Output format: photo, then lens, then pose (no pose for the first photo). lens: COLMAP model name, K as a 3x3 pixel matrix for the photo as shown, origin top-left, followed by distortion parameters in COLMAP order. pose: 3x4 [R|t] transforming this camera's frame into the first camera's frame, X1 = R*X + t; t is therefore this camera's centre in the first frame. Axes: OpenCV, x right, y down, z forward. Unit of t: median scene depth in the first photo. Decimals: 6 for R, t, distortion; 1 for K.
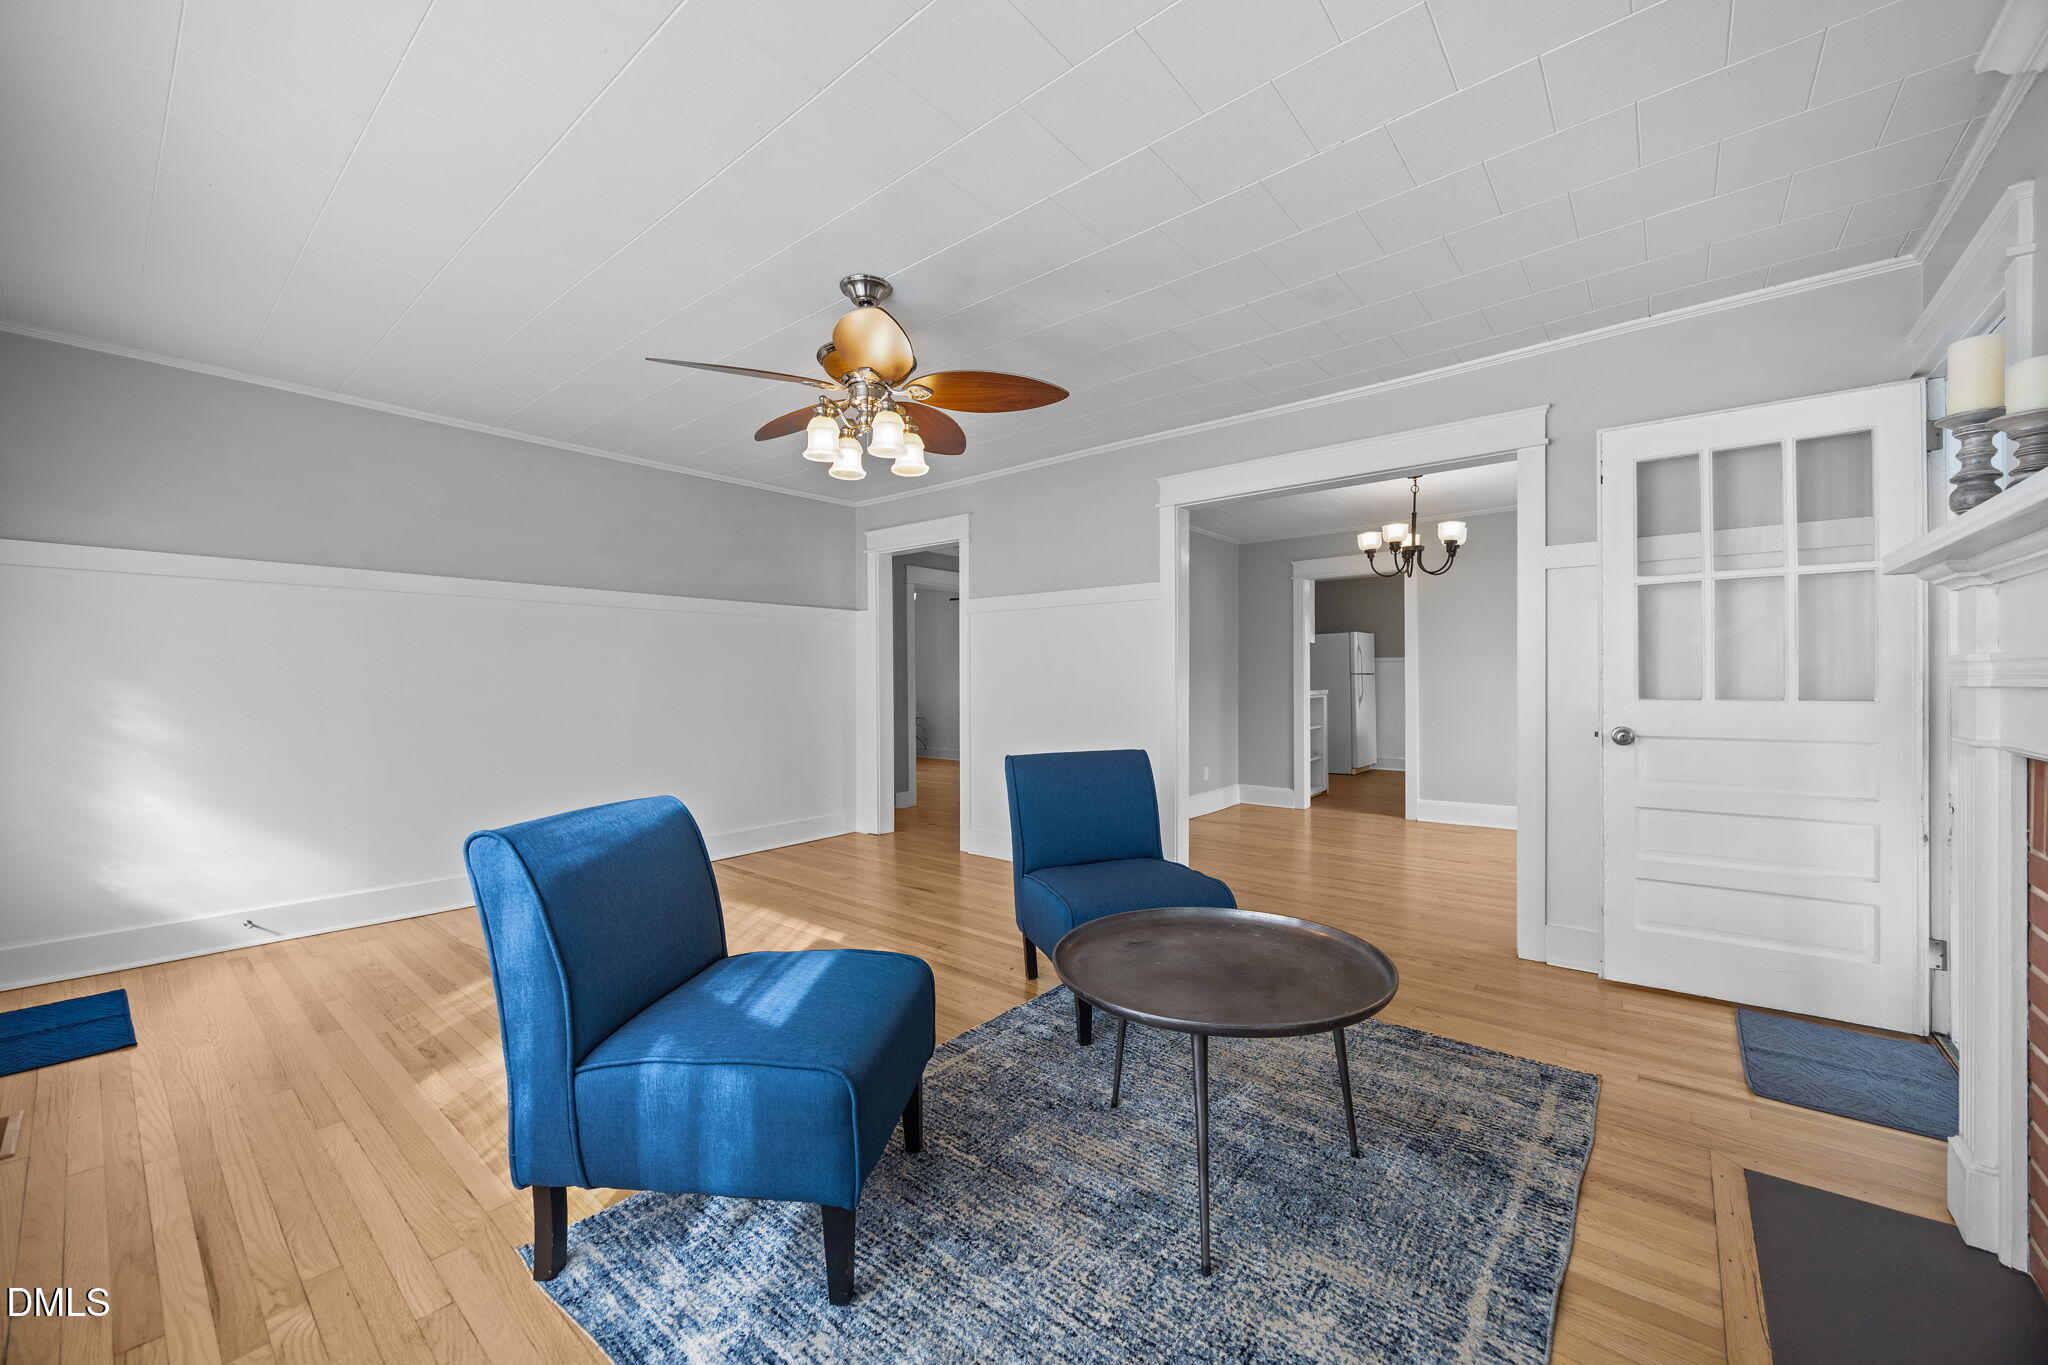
lens RADIAL K [[773.1, 0, 1024.0], [0, 773.1, 682.5], [0, 0, 1]] dist [-0.000065, 0.000090]
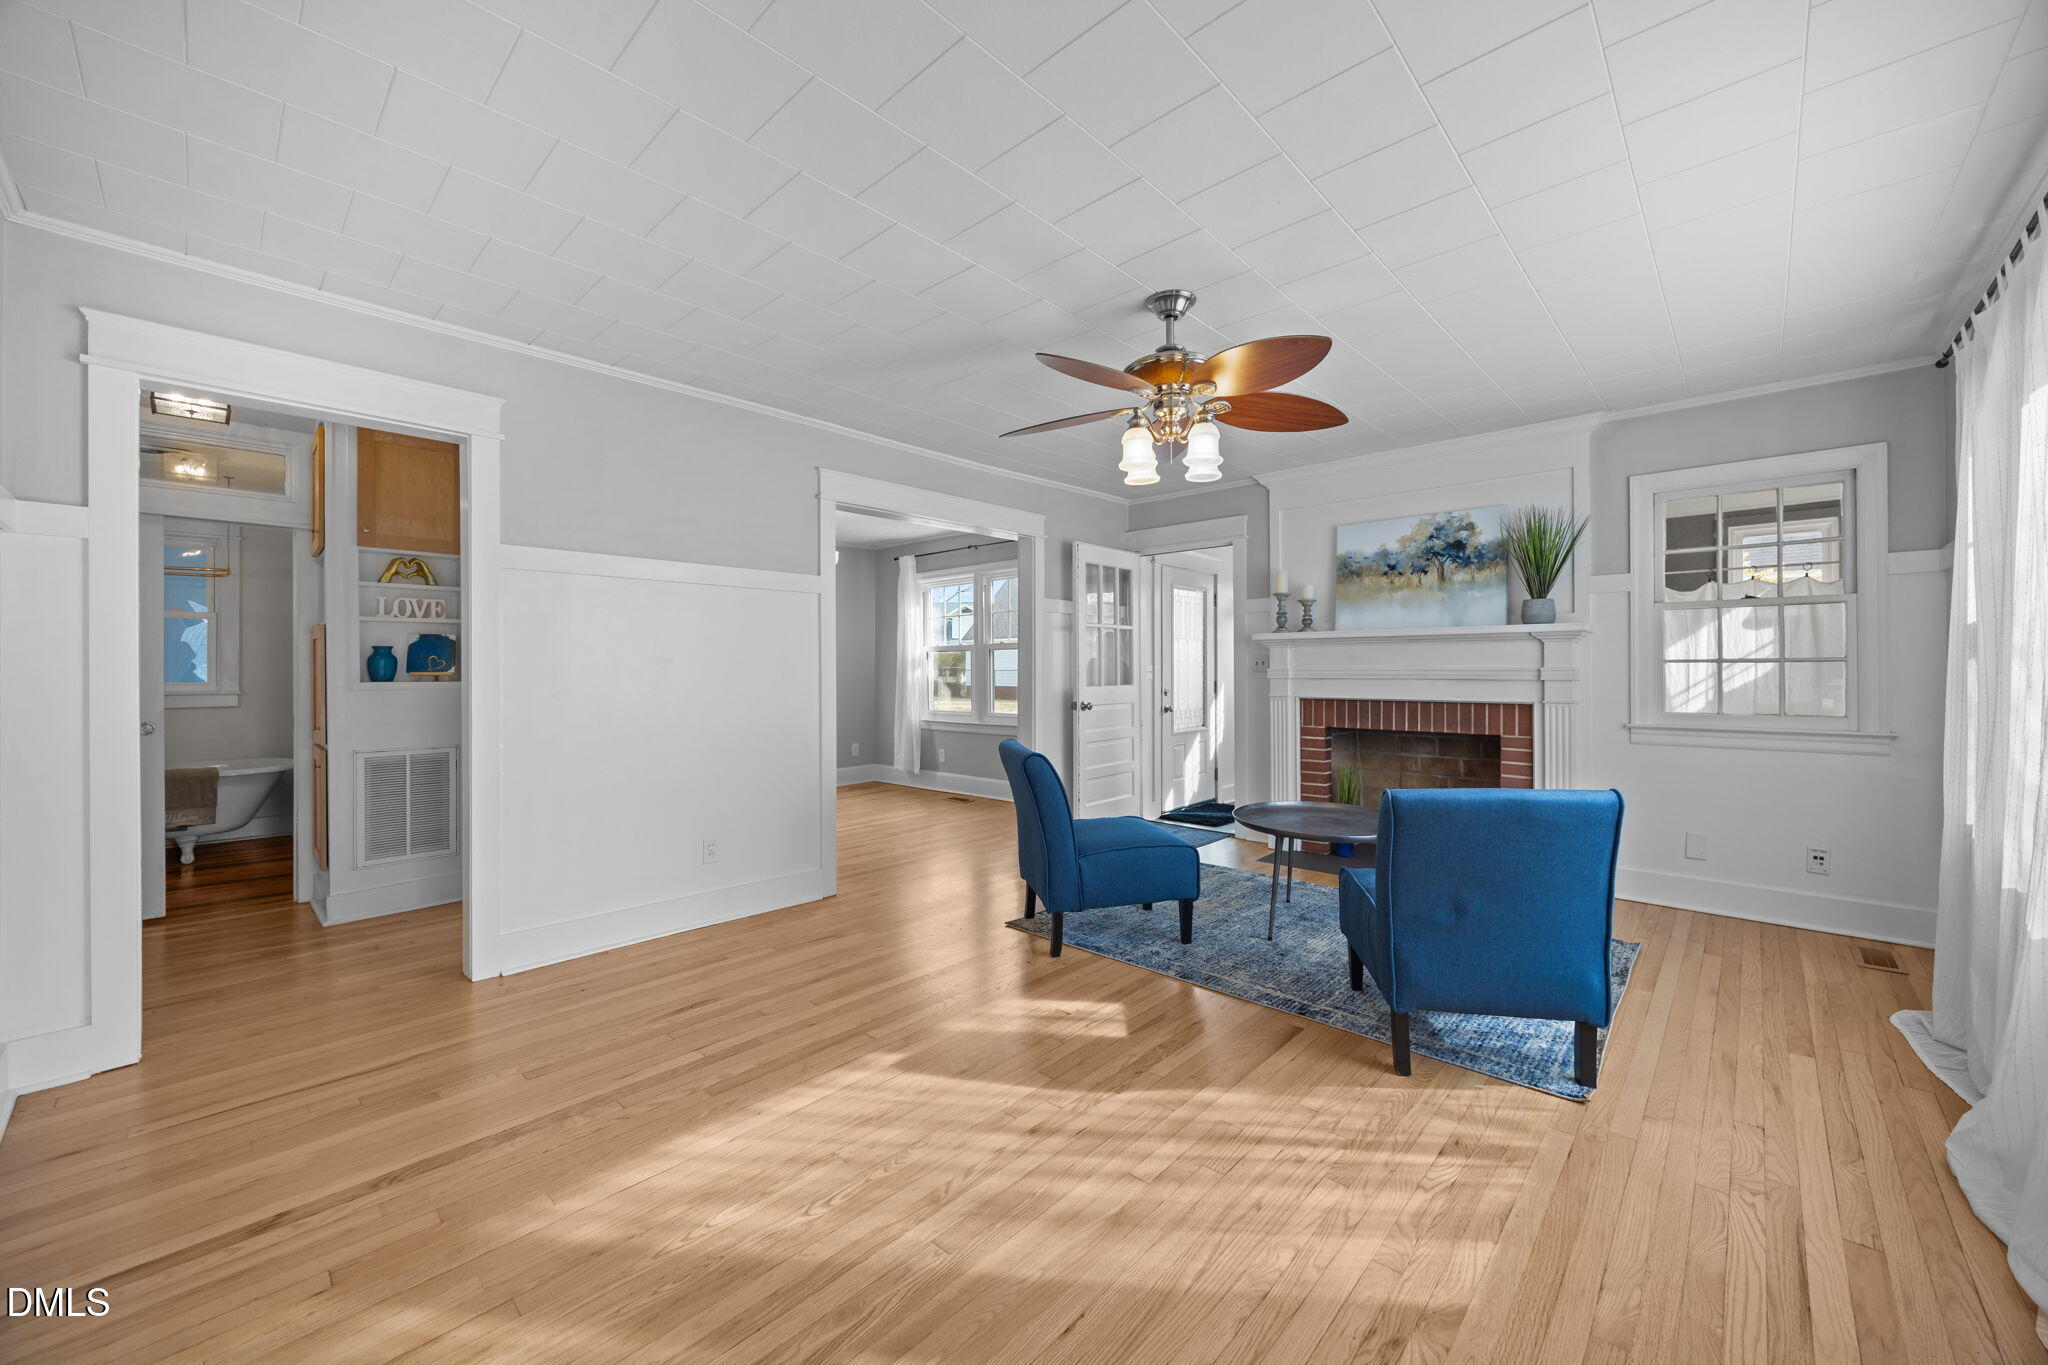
lens RADIAL K [[773.1, 0, 1024.0], [0, 773.1, 682.5], [0, 0, 1]] dist [-0.000065, 0.000090]
pose [[0.055513, -0.004704, 0.998447, -0.879533], [0.015696, 0.999869, 0.003838, 0.002222], [-0.998335, 0.015459, 0.055580, 0.810606]]
